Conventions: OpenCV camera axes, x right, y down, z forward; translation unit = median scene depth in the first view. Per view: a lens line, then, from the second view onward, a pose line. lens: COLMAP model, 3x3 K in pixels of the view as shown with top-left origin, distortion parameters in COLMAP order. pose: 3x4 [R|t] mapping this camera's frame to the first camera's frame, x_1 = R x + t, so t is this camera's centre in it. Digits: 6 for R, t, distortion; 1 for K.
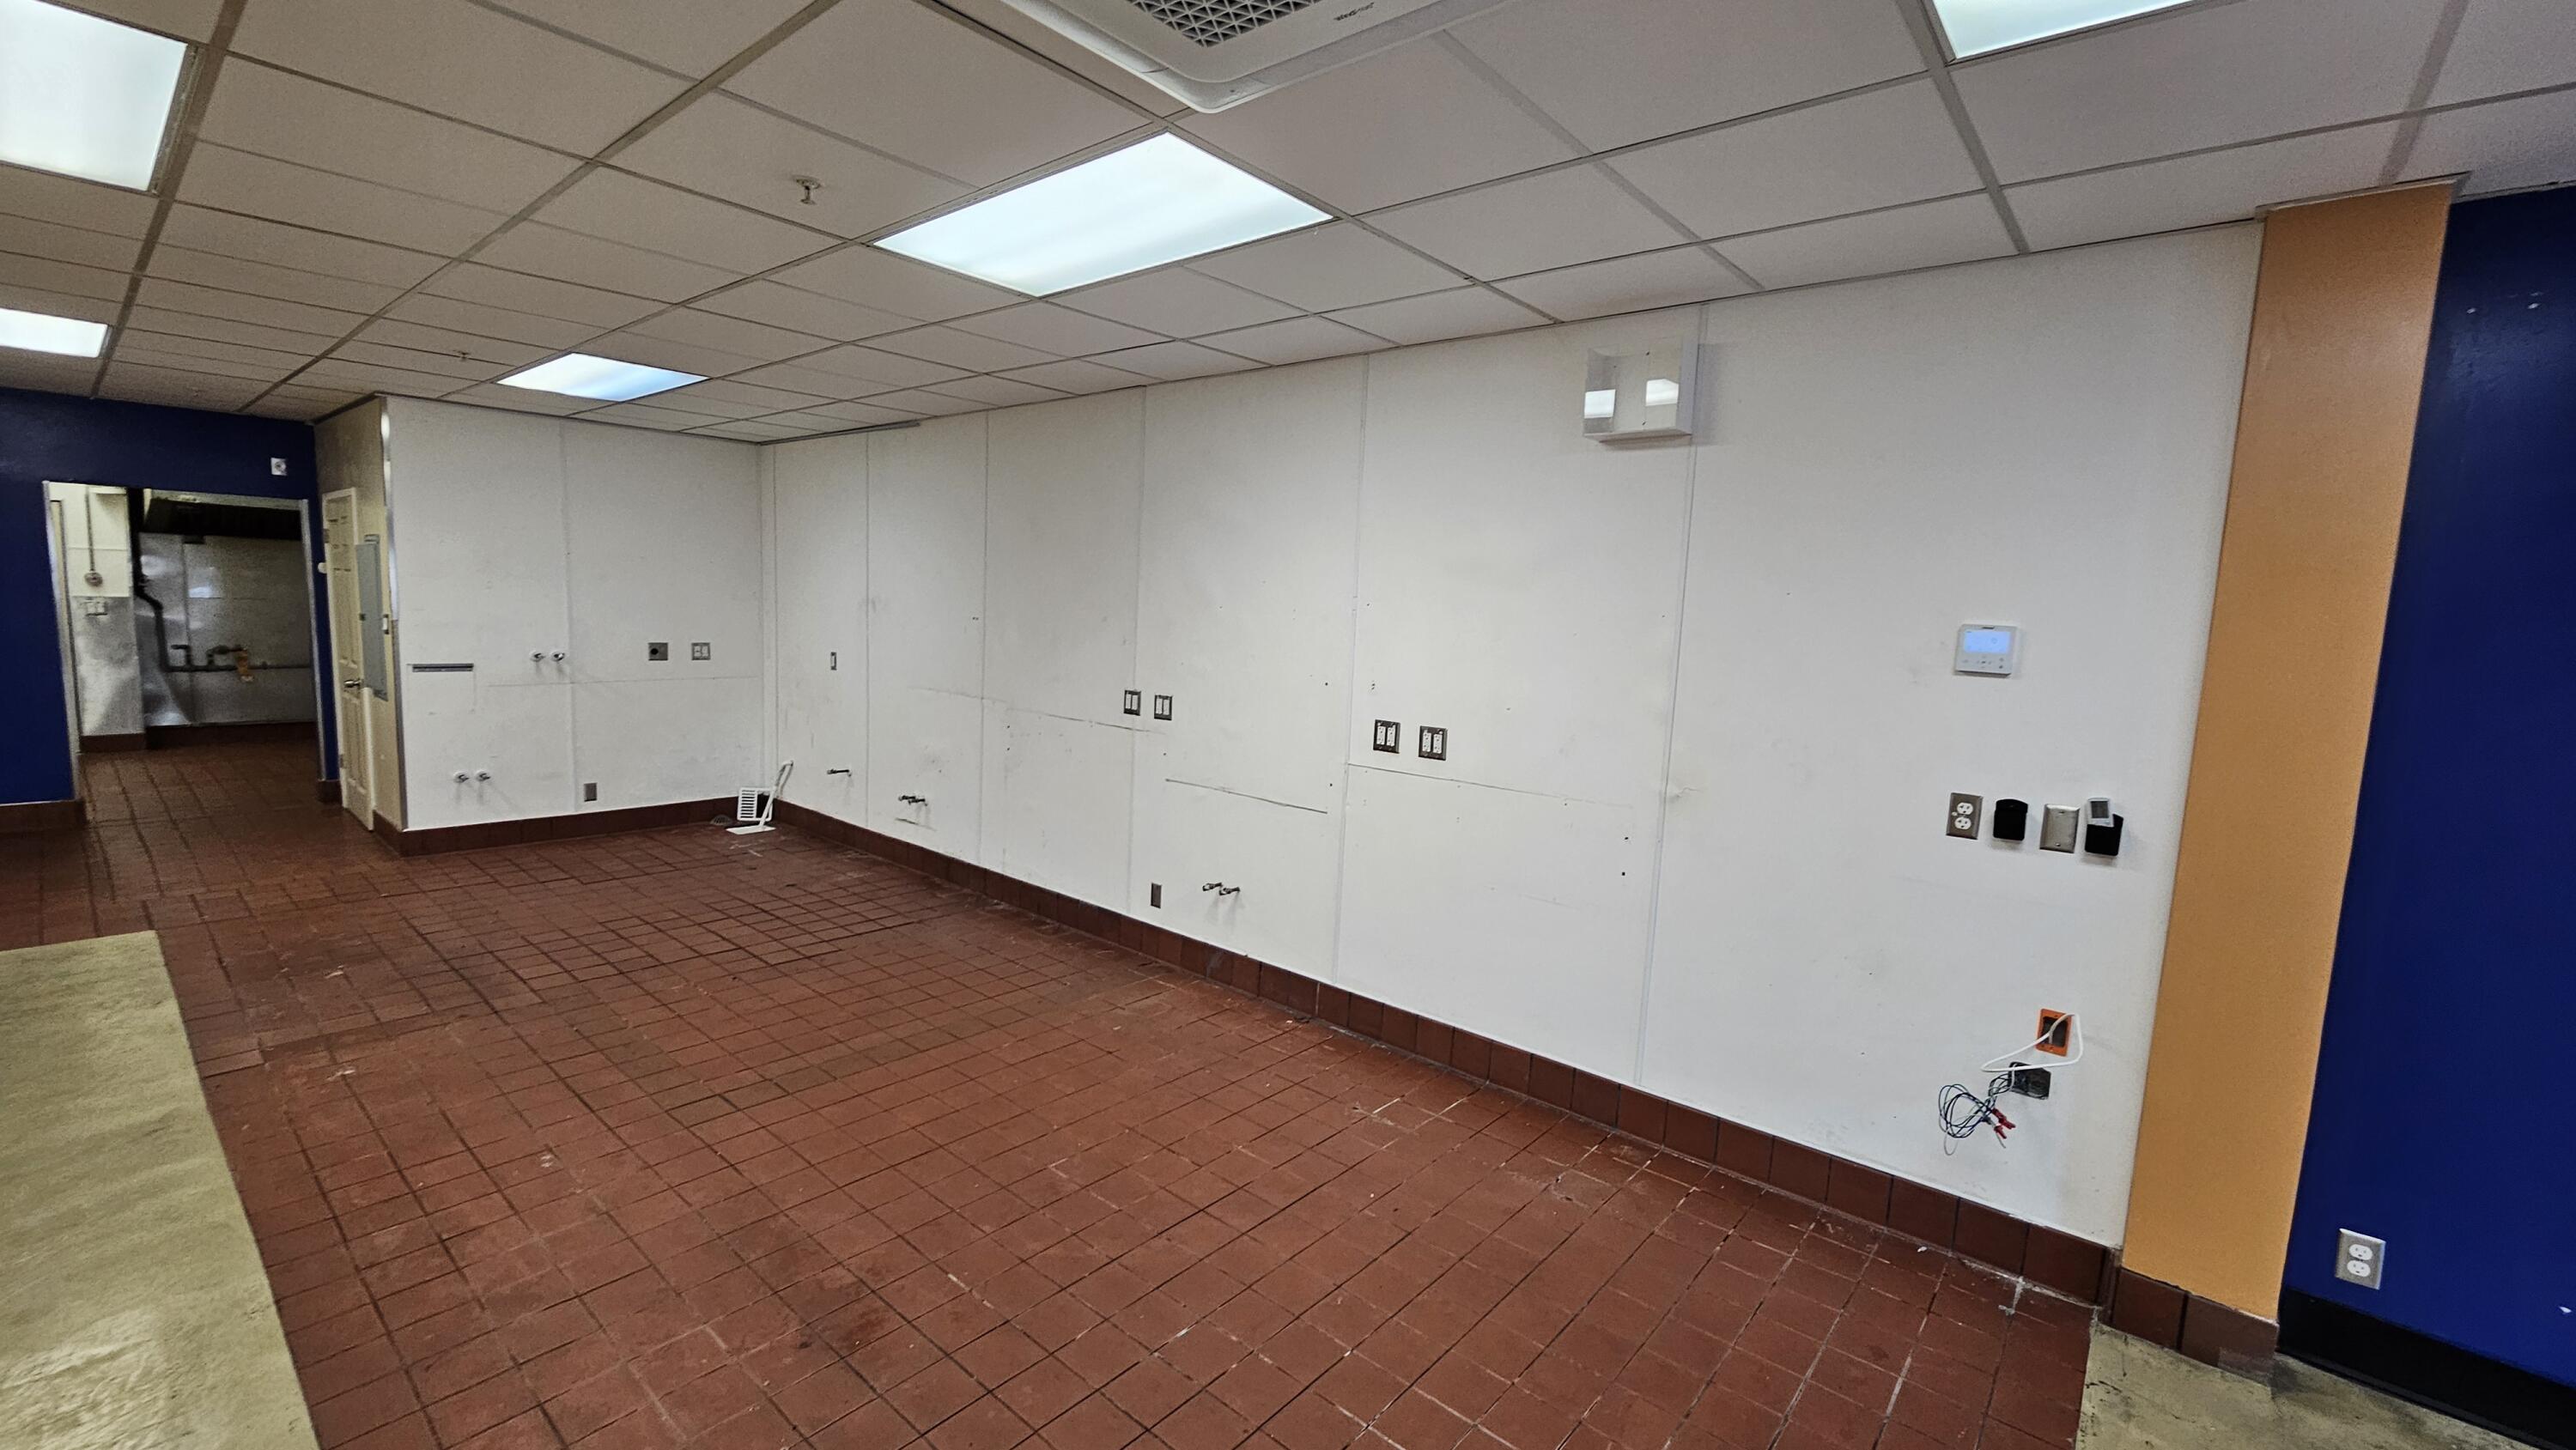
lens RADIAL K [[1055.7, 0, 1283.3], [0, 1055.7, 722.5], [0, 0, 1]] dist [-0.002374, 0.000686]
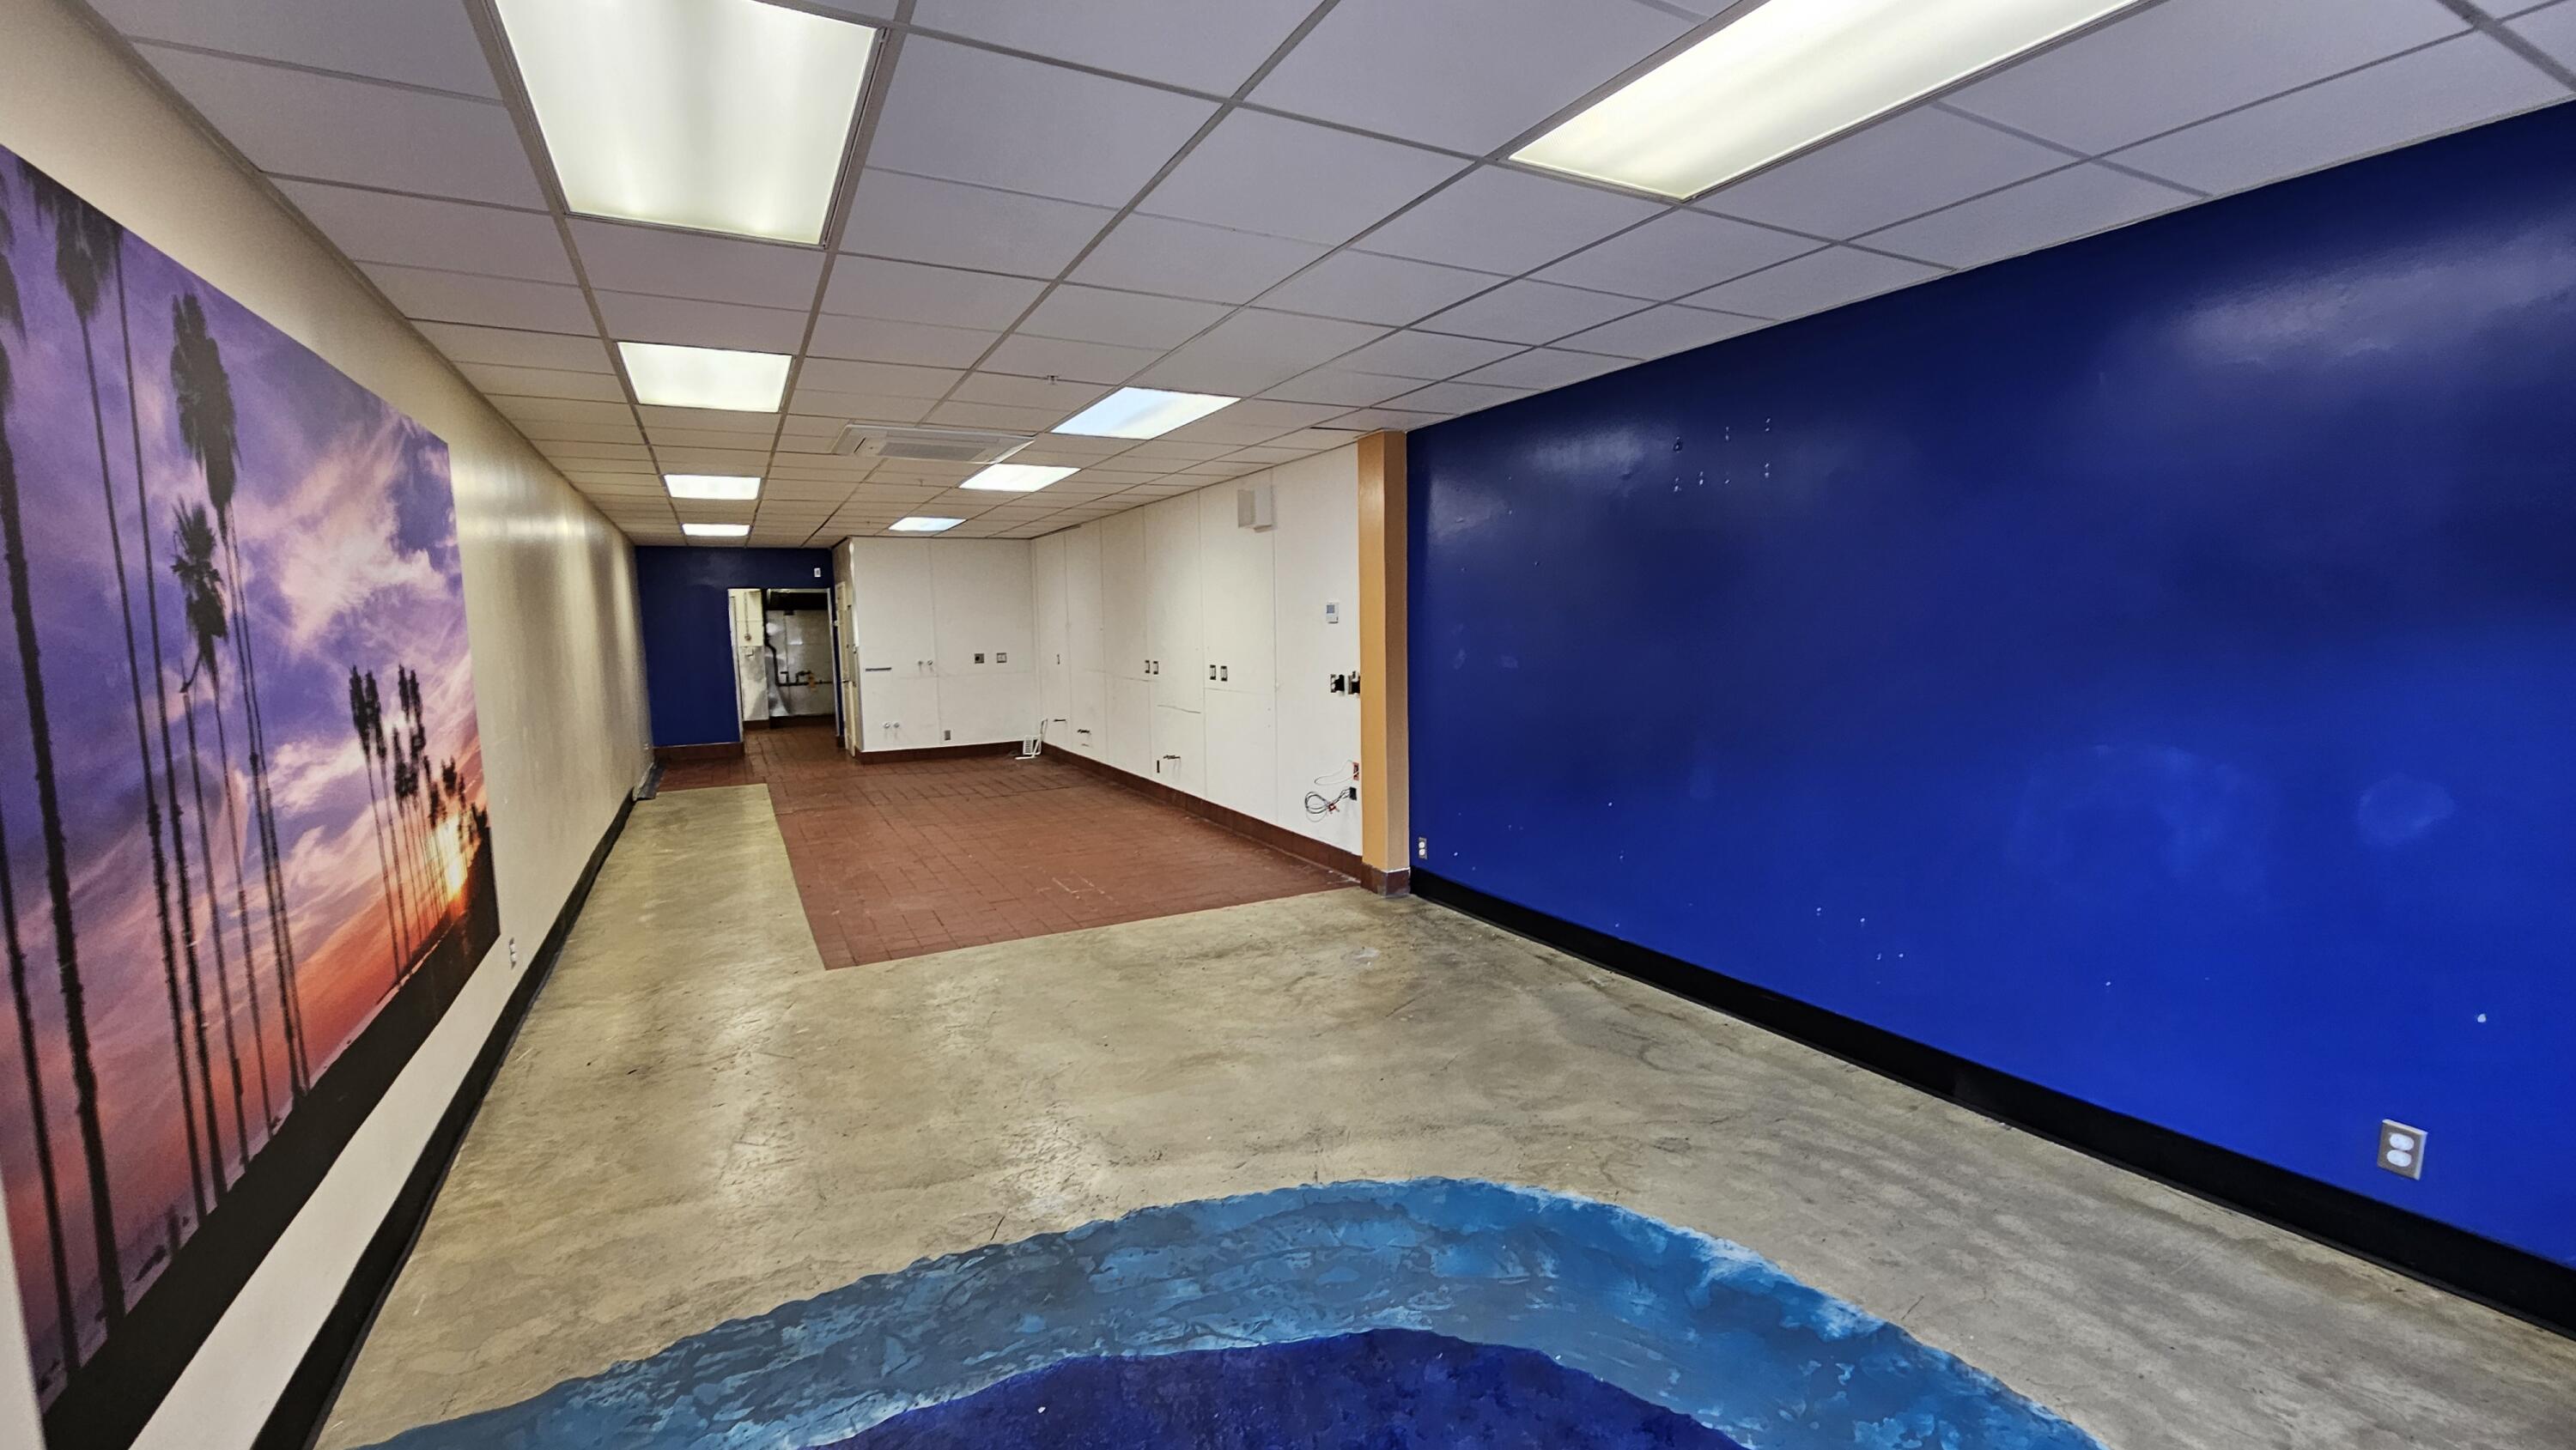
lens RADIAL K [[1055.7, 0, 1288.6], [0, 1055.7, 717.3], [0, 0, 1]] dist [-0.002374, 0.000686]
pose [[0.929788, -0.026697, -0.367126, 0.604416], [0.019224, 0.999527, -0.023997, 0.093699], [0.367594, 0.015255, 0.929861, -0.522235]]
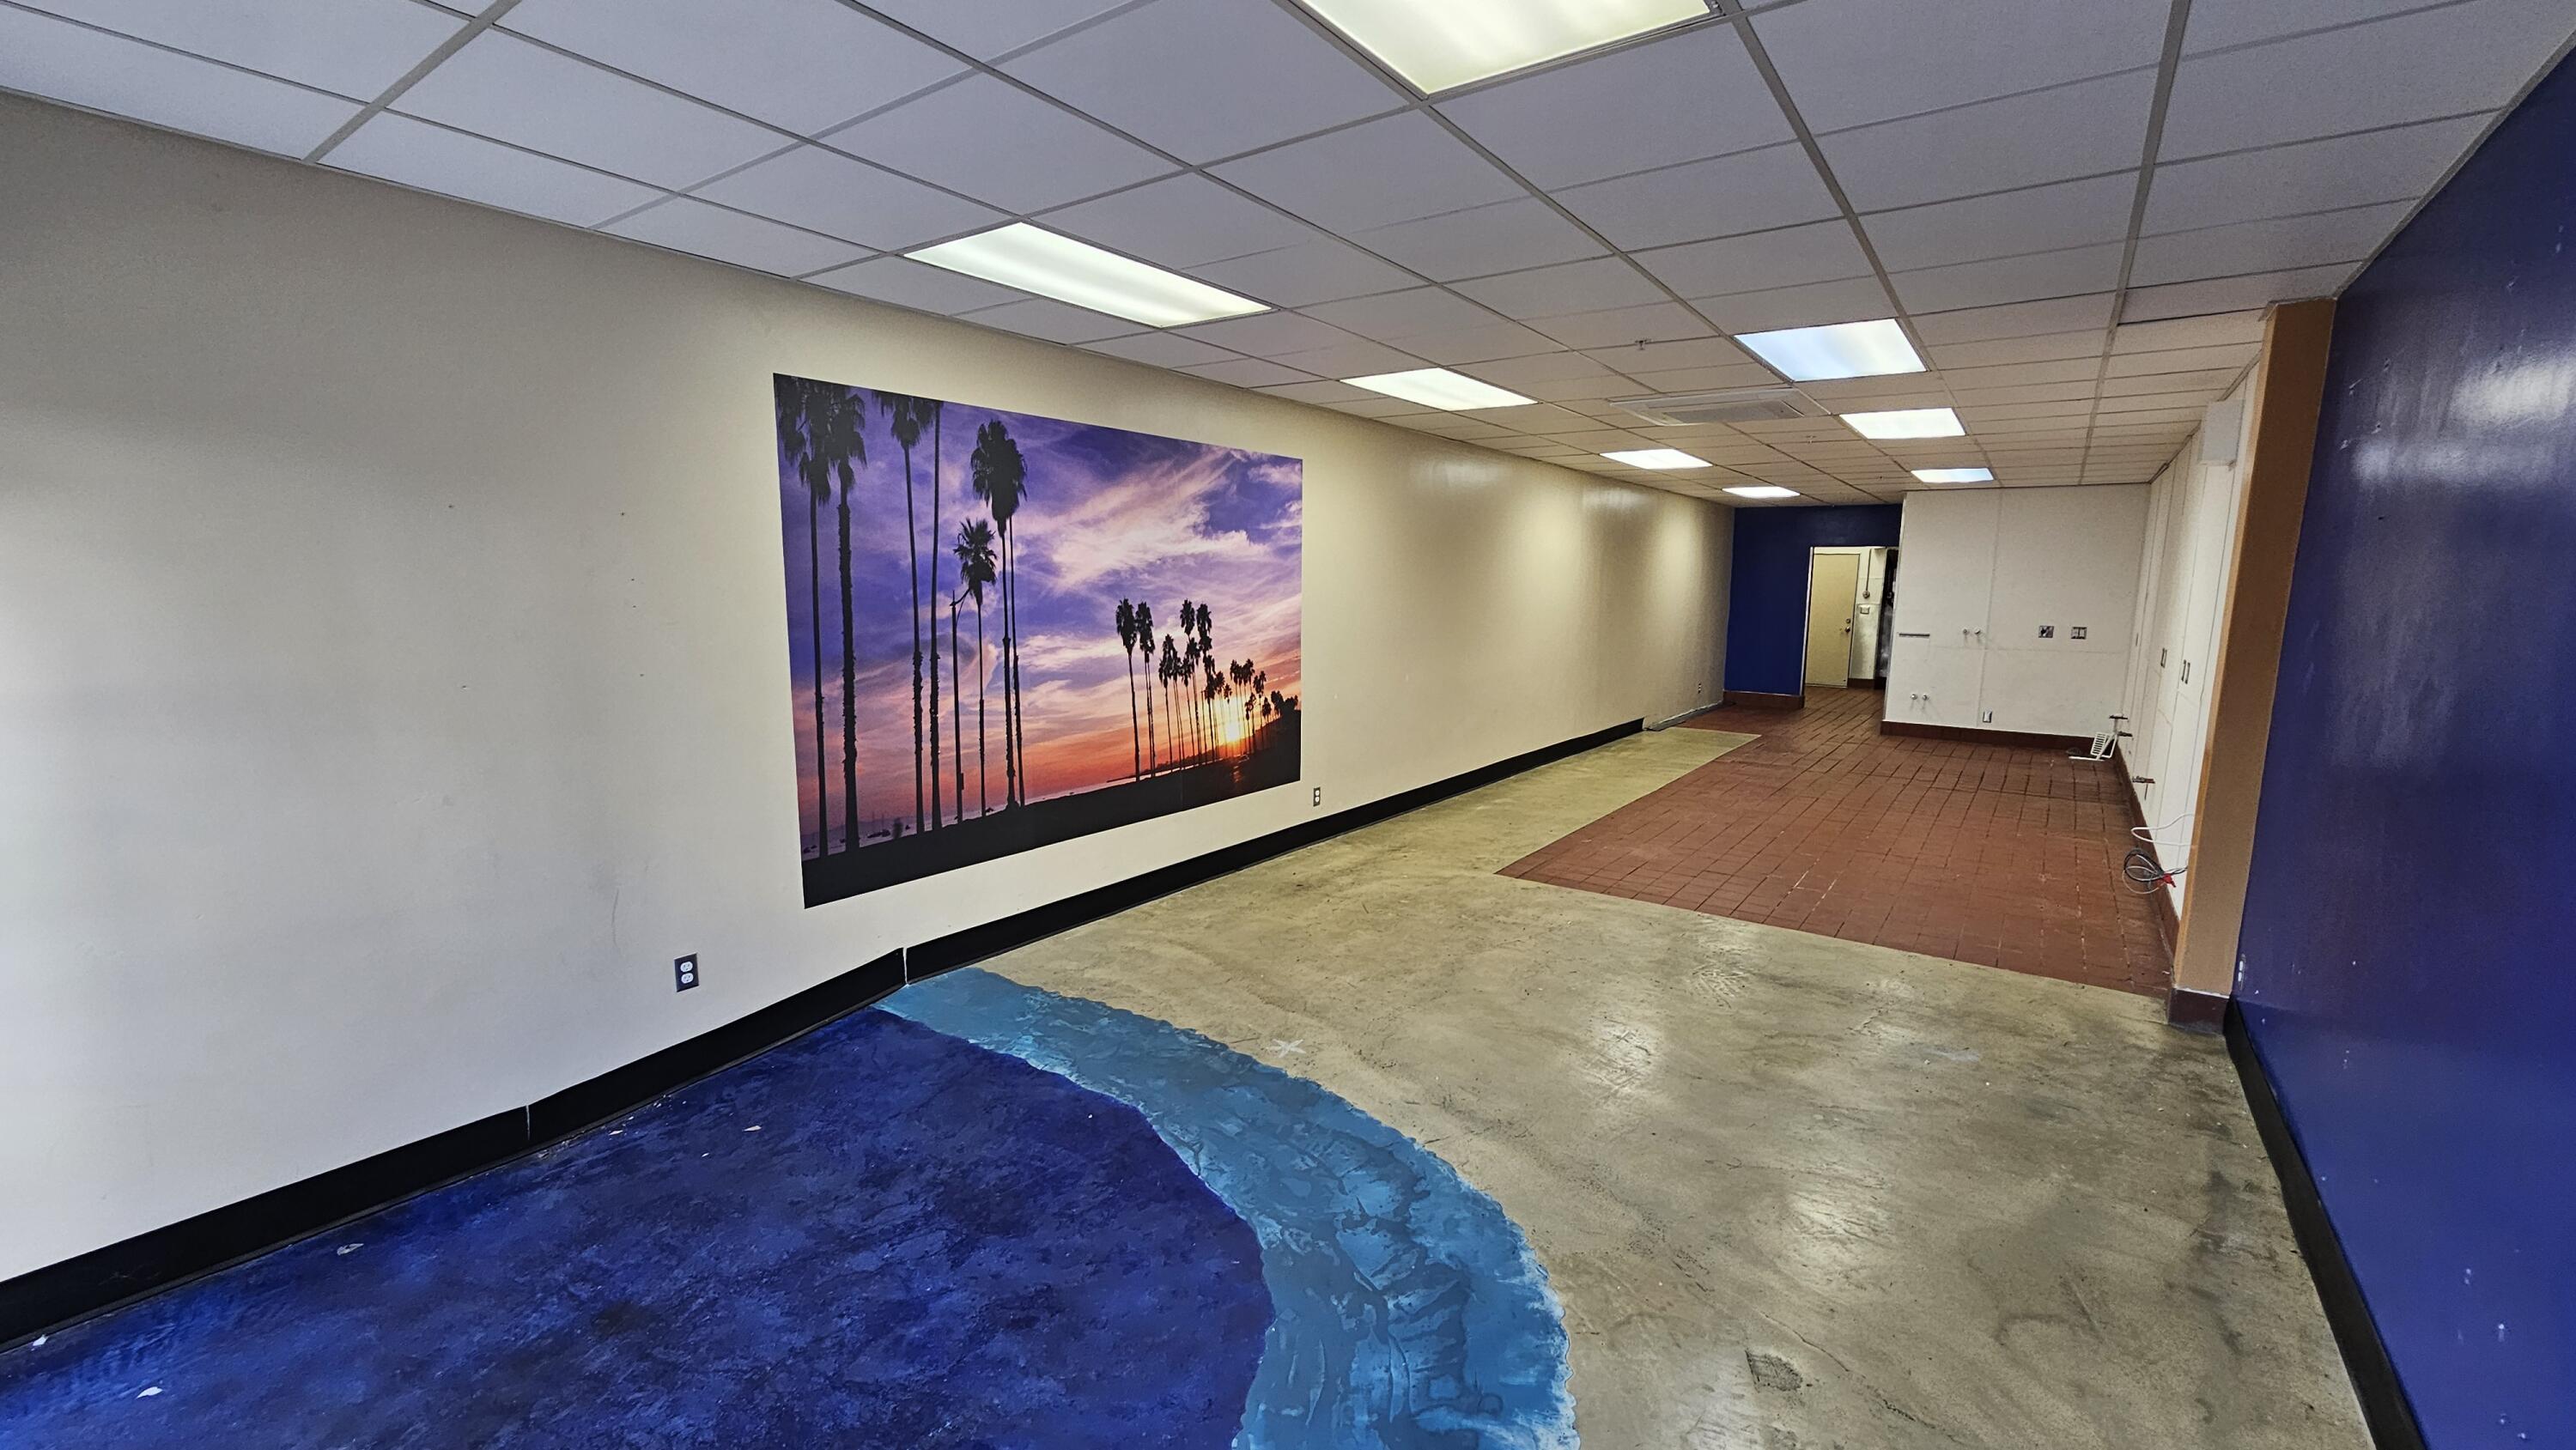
lens RADIAL K [[1055.7, 0, 1287.4], [0, 1055.7, 719.4], [0, 0, 1]] dist [-0.002374, 0.000686]
pose [[0.082539, 0.092015, -0.992331, 0.886723], [-0.118092, 0.989616, 0.081941, 0.065801], [0.989566, 0.110423, 0.092548, -0.213703]]
